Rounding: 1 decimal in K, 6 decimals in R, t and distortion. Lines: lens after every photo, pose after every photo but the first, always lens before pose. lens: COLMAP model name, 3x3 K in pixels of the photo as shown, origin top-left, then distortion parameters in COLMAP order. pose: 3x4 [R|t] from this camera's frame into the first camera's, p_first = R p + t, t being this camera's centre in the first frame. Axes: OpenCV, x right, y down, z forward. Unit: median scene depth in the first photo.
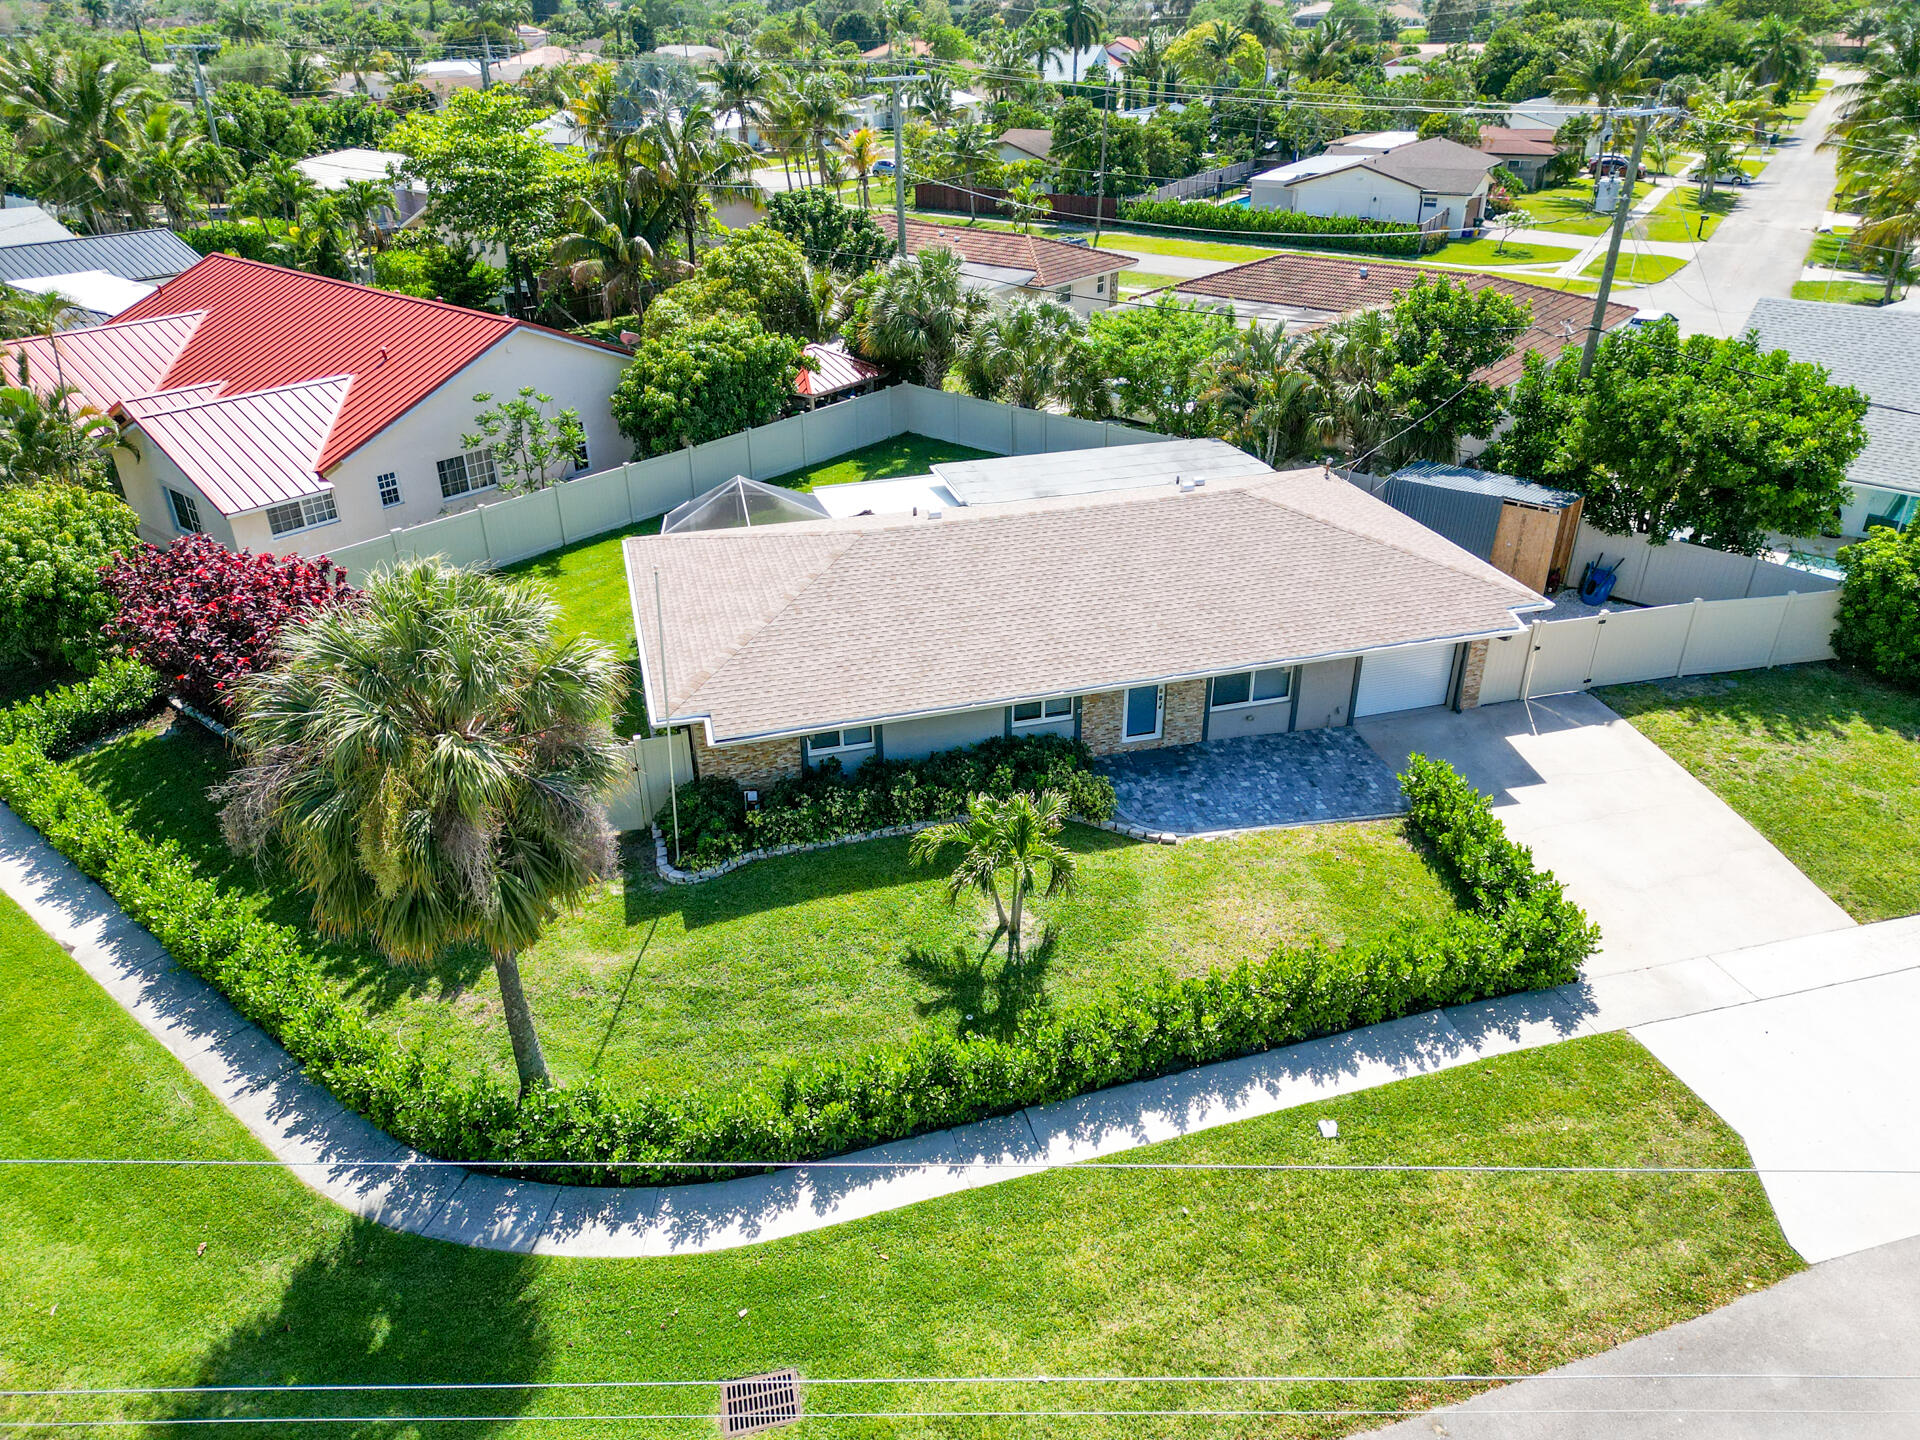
lens RADIAL K [[1343.5, 0, 962.4], [0, 1343.5, 720.1], [0, 0, 1]] dist [0.072392, -0.071193]
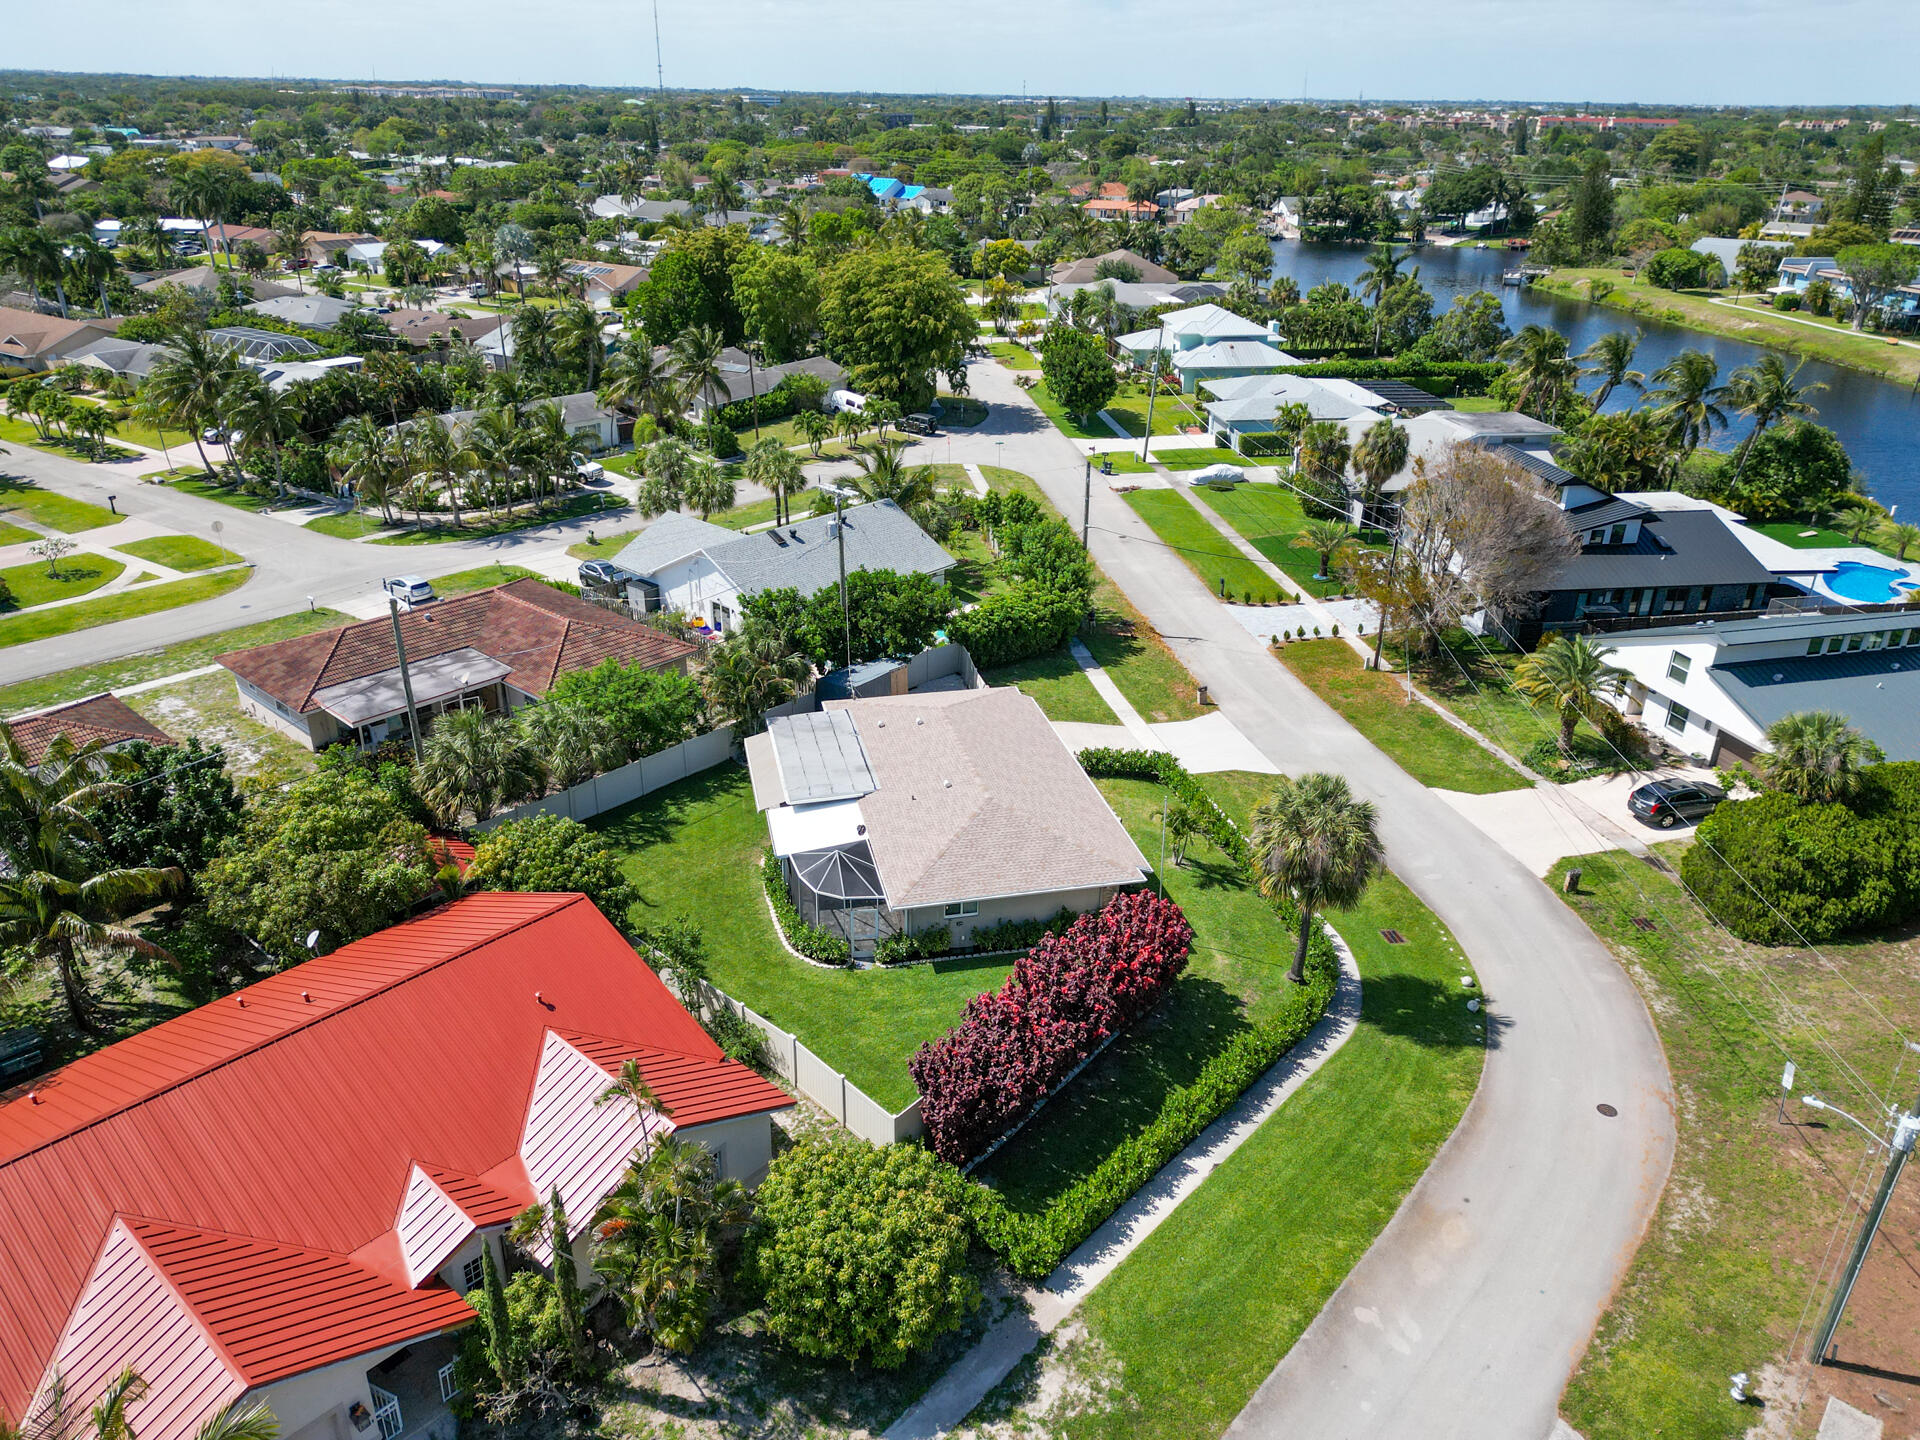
lens RADIAL K [[1347.7, 0, 961.8], [0, 1347.7, 718.9], [0, 0, 1]] dist [0.063092, -0.056261]
pose [[0.037350, -0.406865, 0.912724, -2.085218], [0.457983, 0.818762, 0.346238, -1.076610], [-0.888176, 0.405080, 0.216918, 0.717571]]
